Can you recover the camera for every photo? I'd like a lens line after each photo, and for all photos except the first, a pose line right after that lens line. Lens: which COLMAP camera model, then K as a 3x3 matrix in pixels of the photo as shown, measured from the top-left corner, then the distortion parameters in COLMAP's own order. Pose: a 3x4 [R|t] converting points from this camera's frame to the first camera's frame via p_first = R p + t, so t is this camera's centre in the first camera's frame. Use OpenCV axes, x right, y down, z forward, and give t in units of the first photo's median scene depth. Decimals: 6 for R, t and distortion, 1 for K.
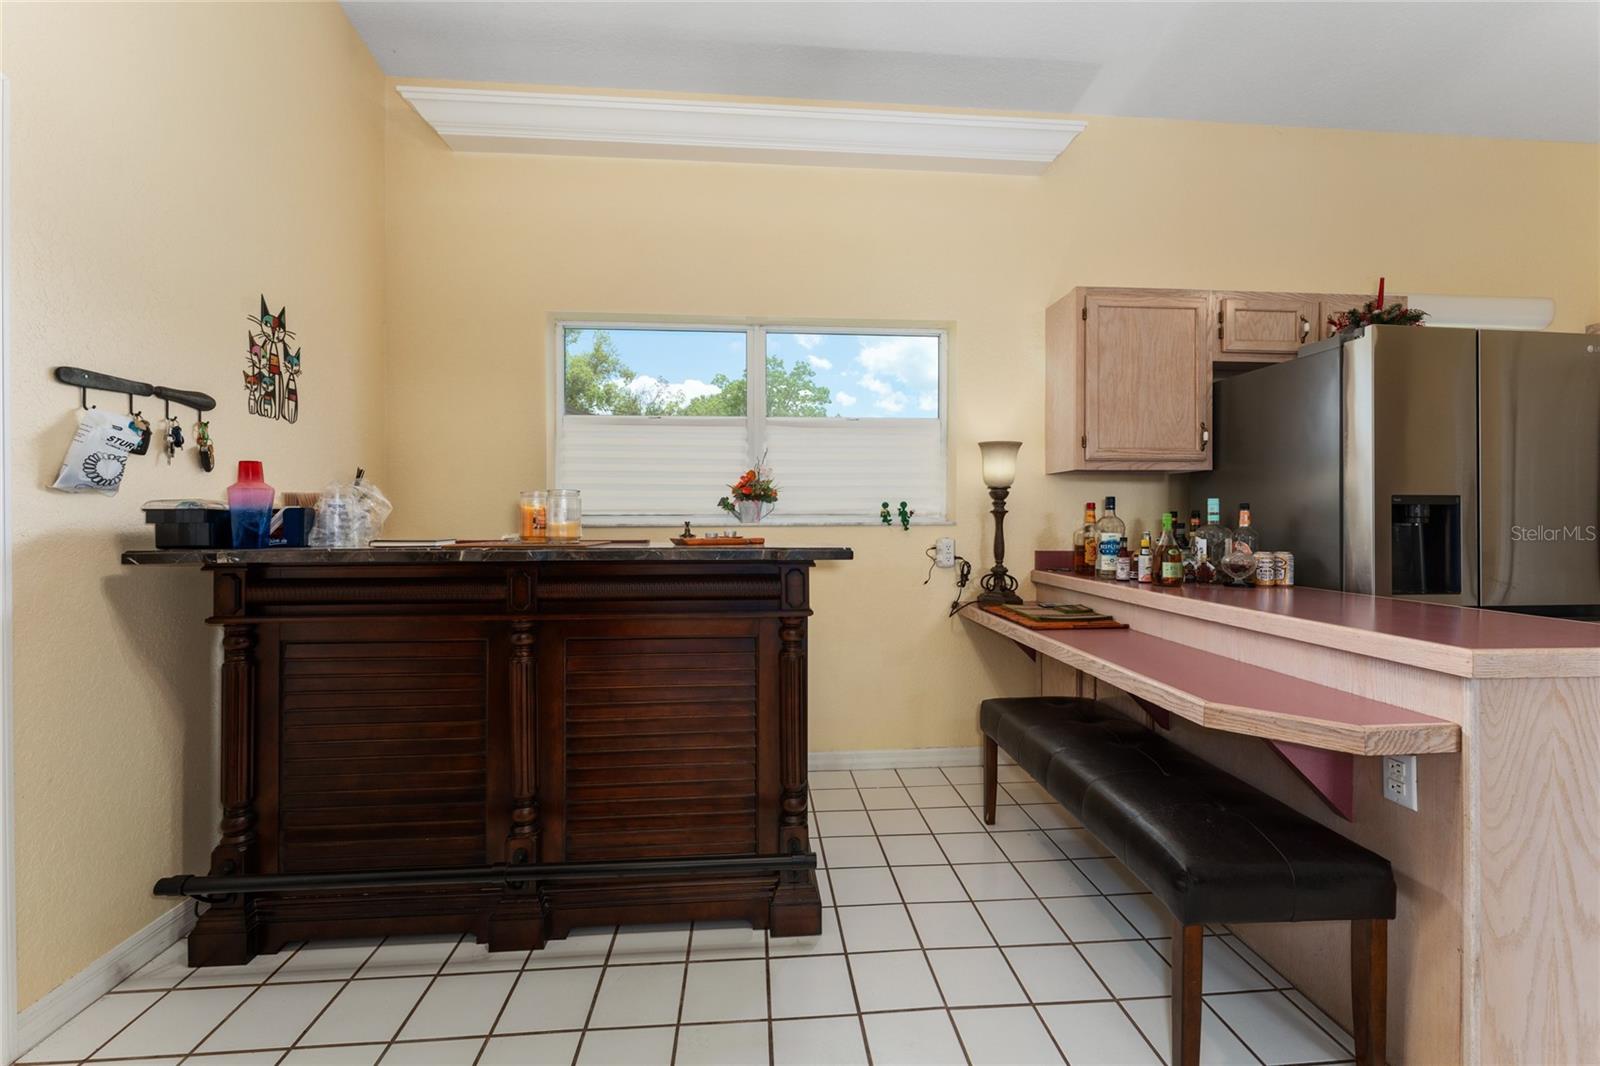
lens RADIAL K [[641.0, 0, 798.6], [0, 641.0, 516.4], [0, 0, 1]] dist [-0.001262, -0.000153]
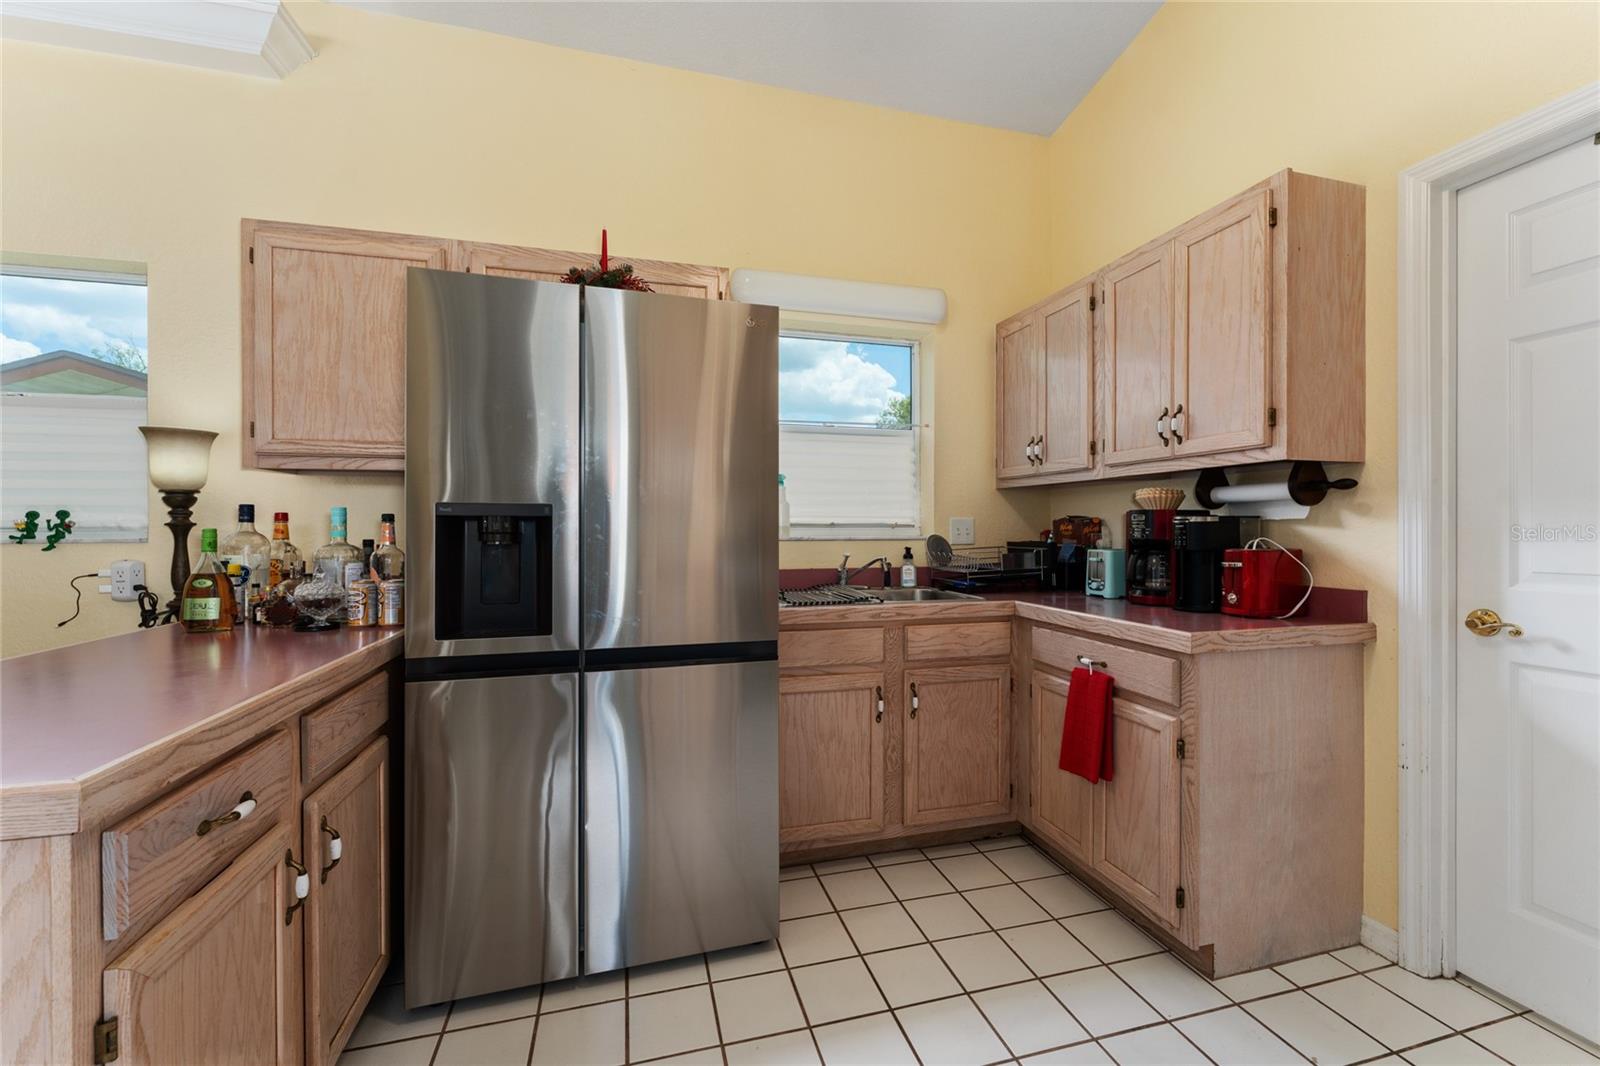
lens RADIAL K [[654.3, 0, 800.6], [0, 654.3, 514.6], [0, 0, 1]] dist [0.000194, -0.000123]
pose [[0.983313, 0.001830, 0.181911, 0.276287], [0.001135, 0.999868, -0.016191, -0.001838], [-0.181916, 0.016128, 0.983182, 0.044860]]
